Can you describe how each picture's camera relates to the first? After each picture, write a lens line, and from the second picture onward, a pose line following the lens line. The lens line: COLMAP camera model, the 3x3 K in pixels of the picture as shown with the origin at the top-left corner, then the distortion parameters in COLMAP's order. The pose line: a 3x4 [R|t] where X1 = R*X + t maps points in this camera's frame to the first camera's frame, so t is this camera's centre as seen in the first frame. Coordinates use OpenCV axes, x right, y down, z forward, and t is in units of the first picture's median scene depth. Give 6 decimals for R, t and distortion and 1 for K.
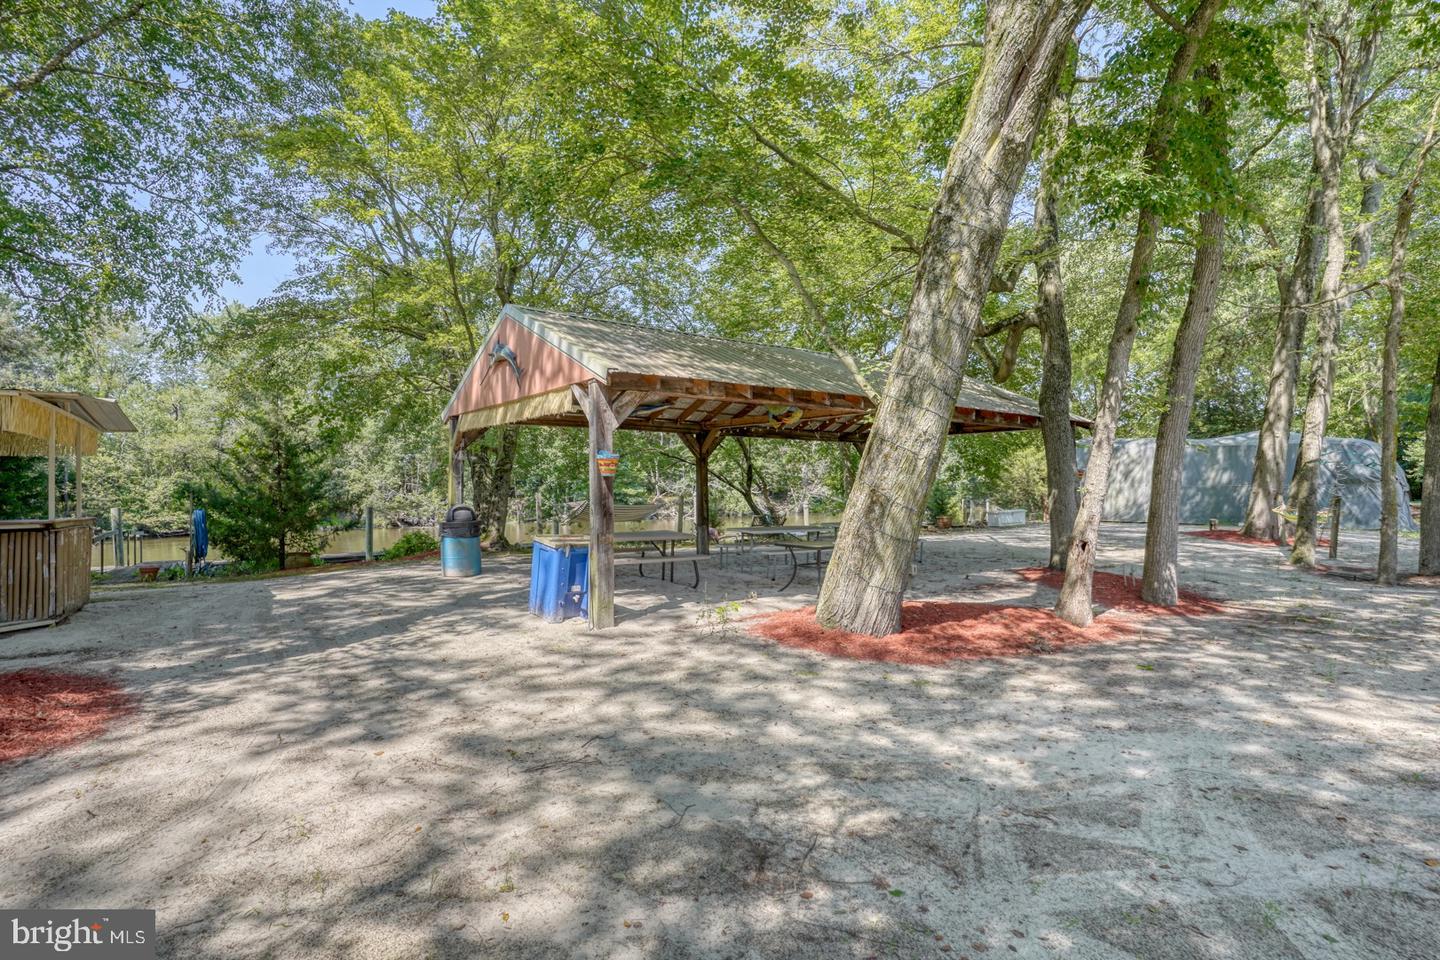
lens RADIAL K [[752.6, 0, 718.7], [0, 752.6, 481.7], [0, 0, 1]] dist [-0.001839, -0.000012]
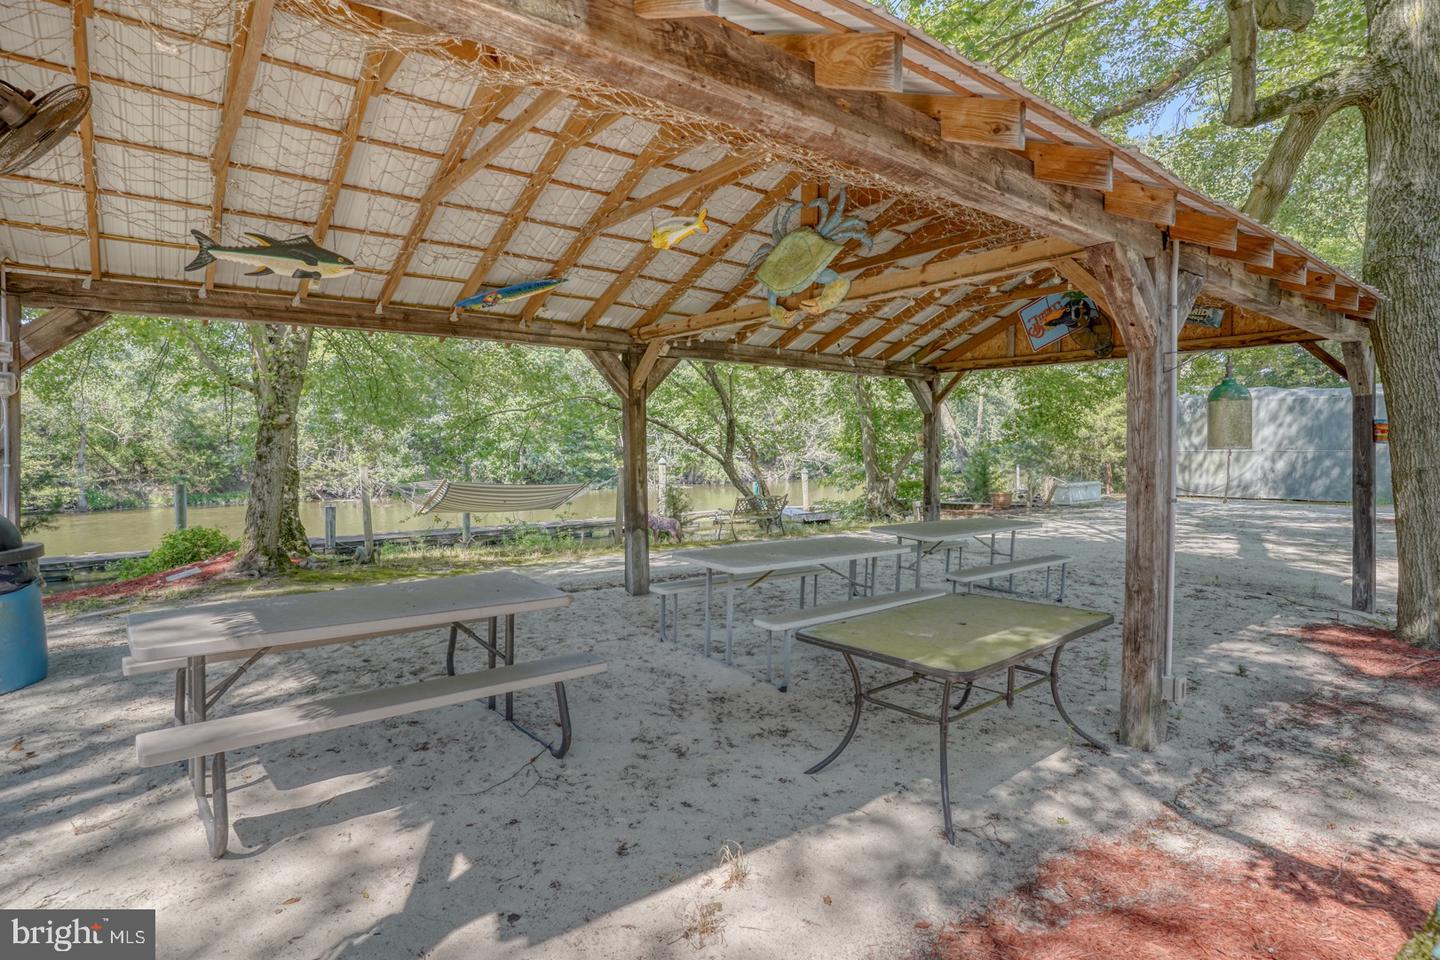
lens RADIAL K [[752.6, 0, 720.3], [0, 752.6, 478.2], [0, 0, 1]] dist [-0.001839, -0.000012]
pose [[0.999708, -0.006319, 0.023308, 0.014391], [0.005249, 0.998942, 0.045697, -0.000889], [-0.023572, -0.045562, 0.998683, 0.288773]]
